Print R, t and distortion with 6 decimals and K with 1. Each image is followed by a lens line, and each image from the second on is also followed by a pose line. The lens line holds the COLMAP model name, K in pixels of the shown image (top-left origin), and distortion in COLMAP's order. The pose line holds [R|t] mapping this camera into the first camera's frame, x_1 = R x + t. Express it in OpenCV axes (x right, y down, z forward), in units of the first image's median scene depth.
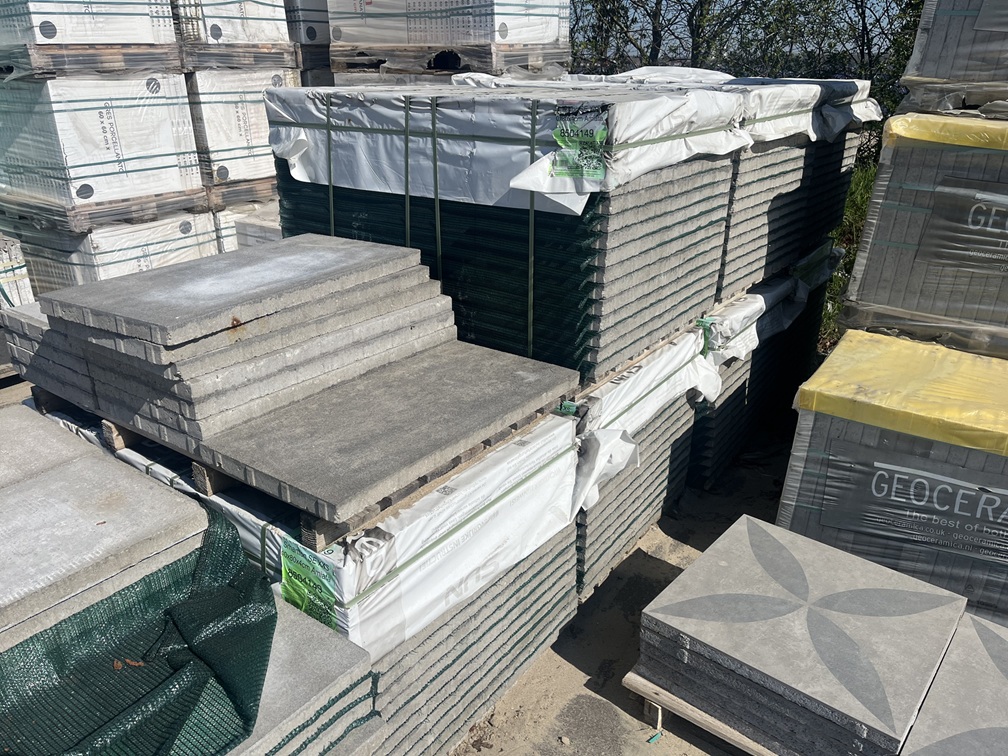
lens RADIAL K [[750.5, 0, 504.0], [0, 750.5, 378.0], [0, 0, 1]] dist [0.068915, -0.105545]
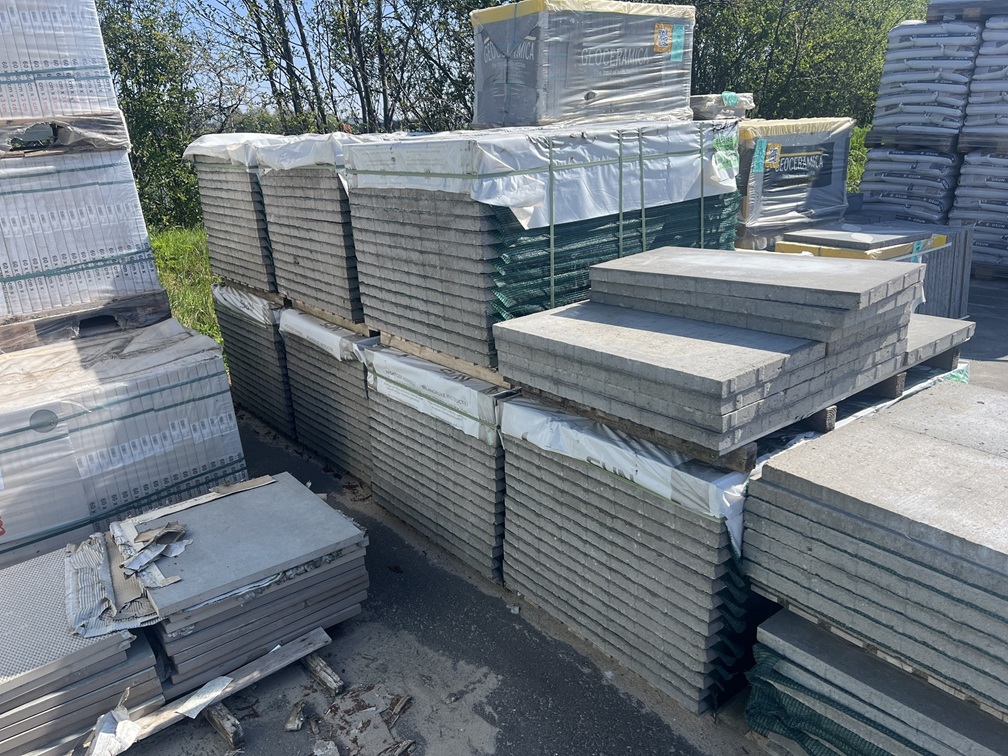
lens RADIAL K [[750.5, 0, 504.0], [0, 750.5, 378.0], [0, 0, 1]] dist [0.068915, -0.105545]
pose [[0.280480, -0.329456, 0.901548, -1.327418], [0.423187, 0.885481, 0.191927, -0.318639], [-0.861535, 0.327692, 0.387782, 0.789753]]
